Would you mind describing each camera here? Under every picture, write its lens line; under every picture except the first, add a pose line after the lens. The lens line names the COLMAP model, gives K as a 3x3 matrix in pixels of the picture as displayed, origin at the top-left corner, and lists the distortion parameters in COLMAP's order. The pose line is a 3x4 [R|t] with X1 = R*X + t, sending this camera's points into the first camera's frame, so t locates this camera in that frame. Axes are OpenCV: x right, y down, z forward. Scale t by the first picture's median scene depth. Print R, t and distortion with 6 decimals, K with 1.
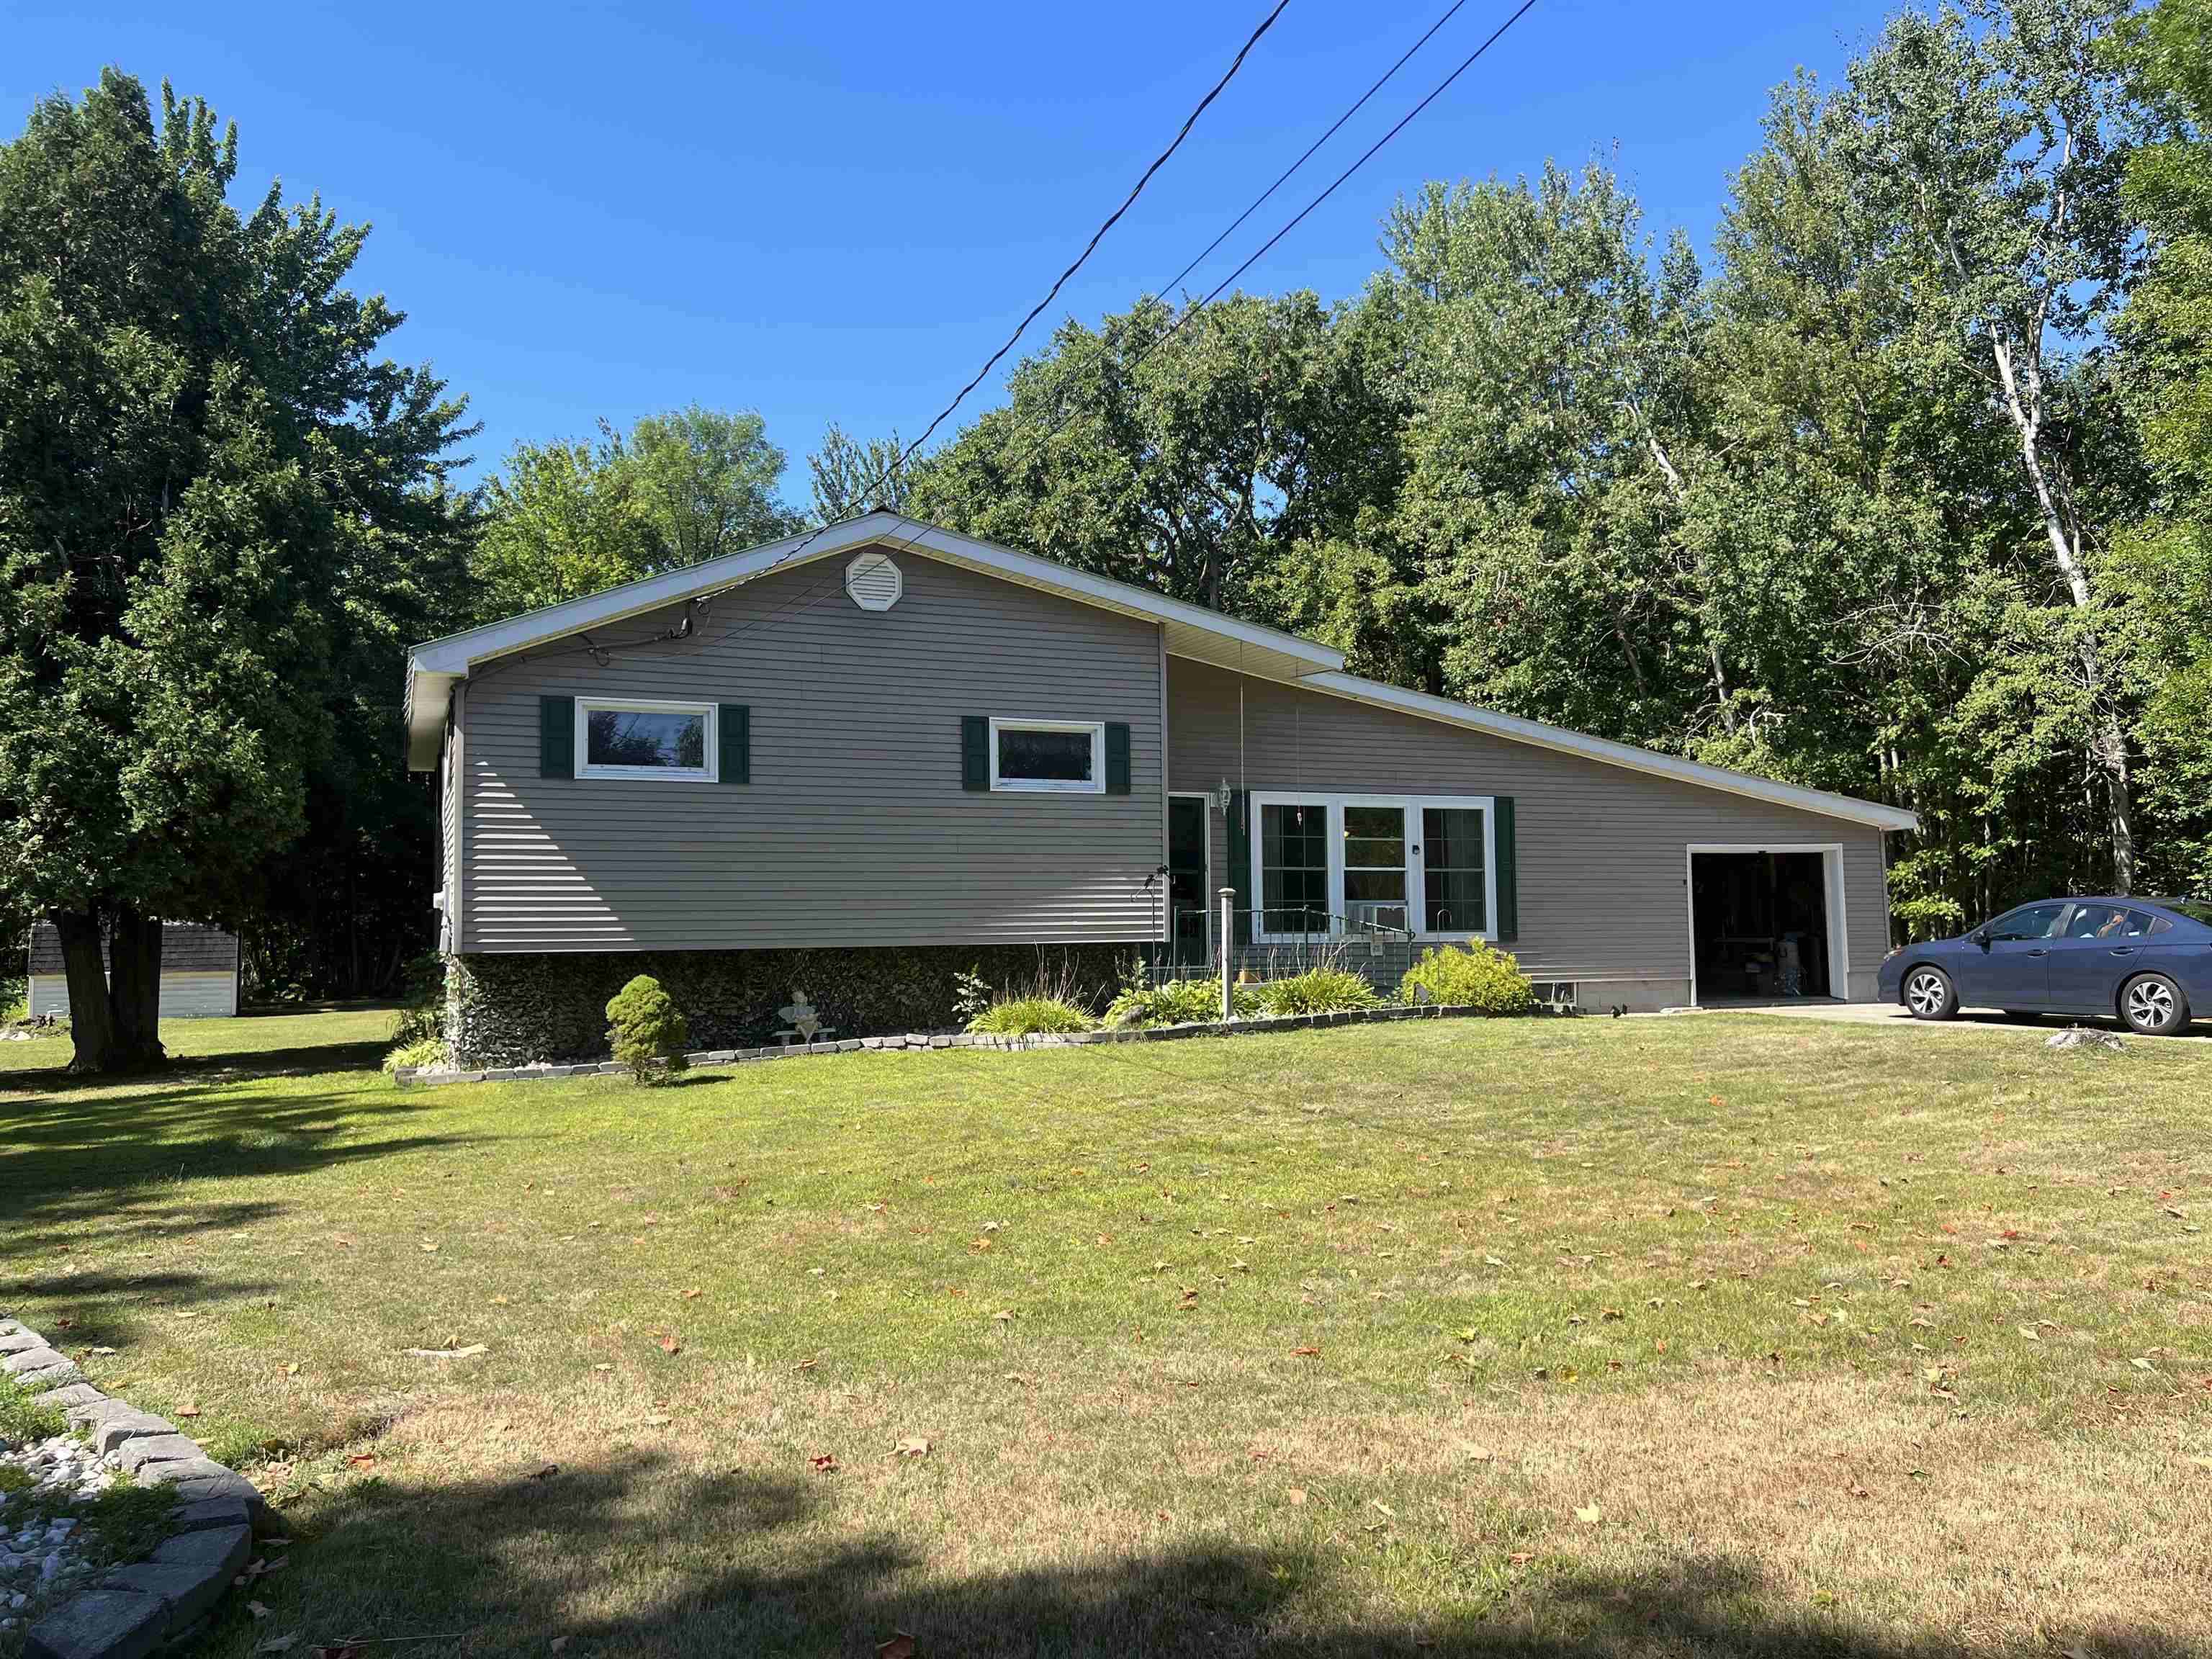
lens RADIAL K [[1653.6, 0, 1136.2], [0, 1653.6, 866.3], [0, 0, 1]] dist [0.058529, -0.063182]
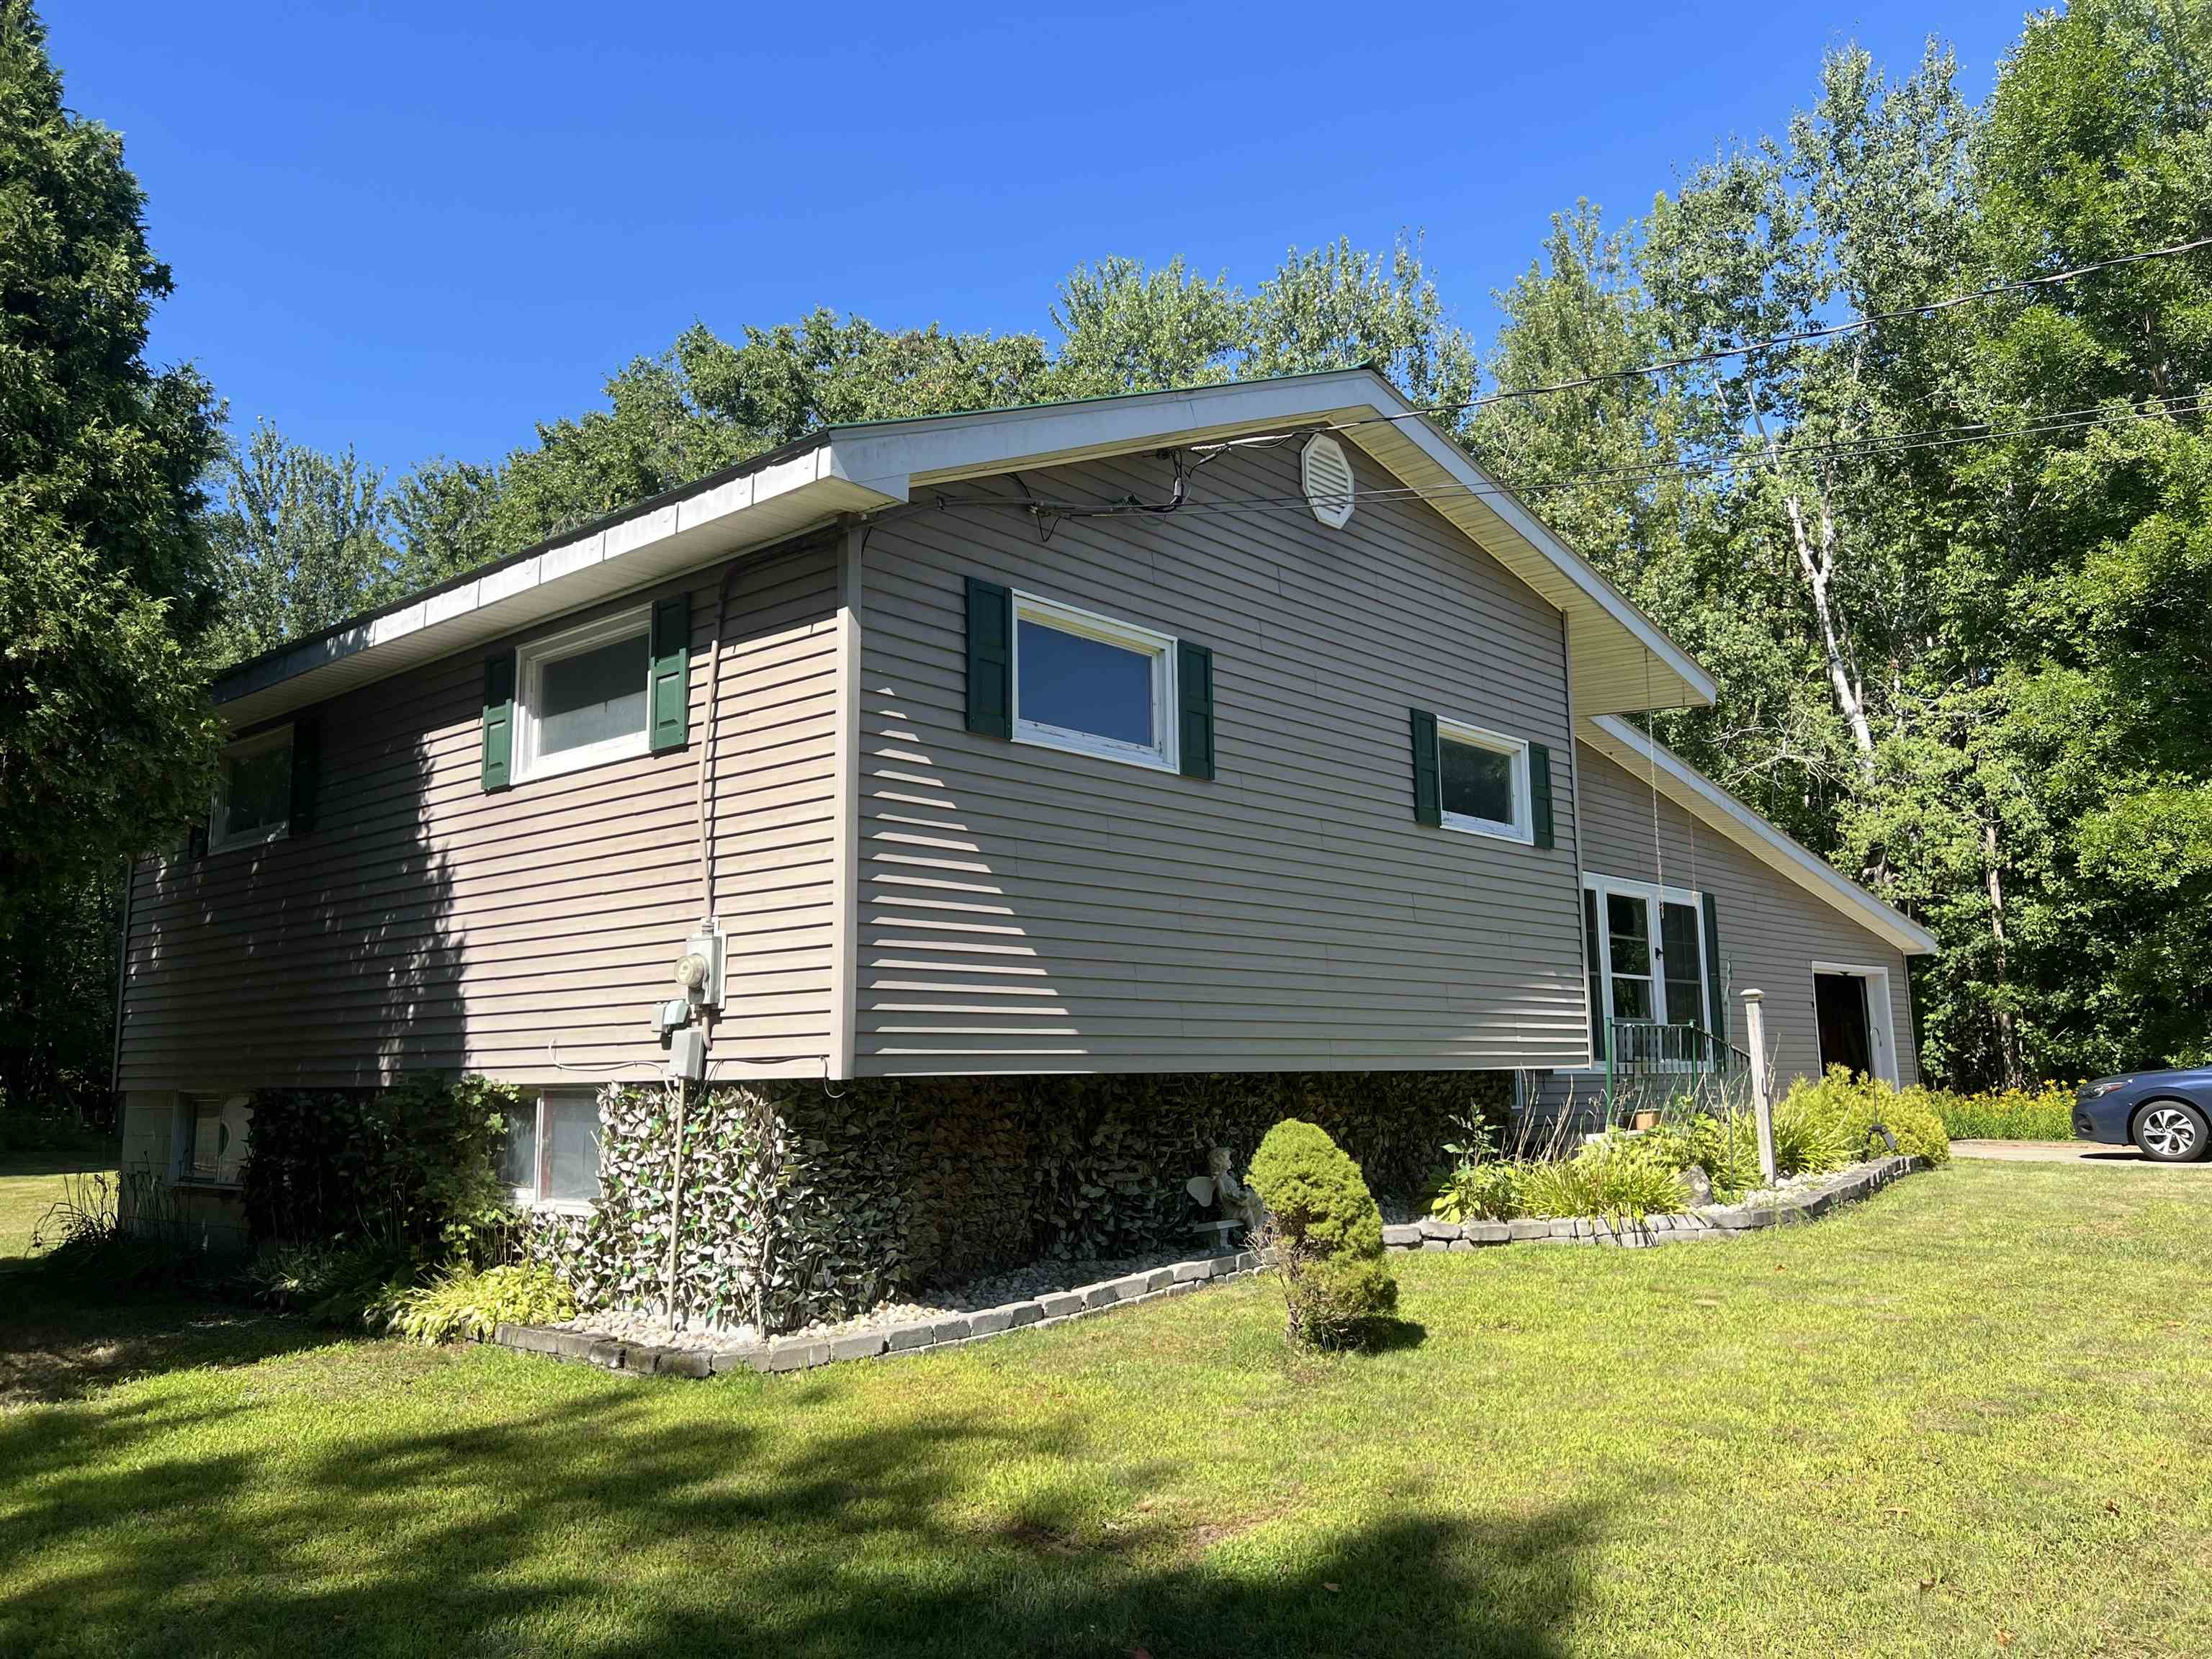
lens RADIAL K [[1653.6, 0, 1106.0], [0, 1653.6, 834.9], [0, 0, 1]] dist [0.058529, -0.063182]
pose [[0.904310, 0.061859, 0.422371, -0.479159], [-0.016506, 0.993772, -0.110206, 0.030074], [-0.426558, 0.092689, 0.899698, 0.476709]]
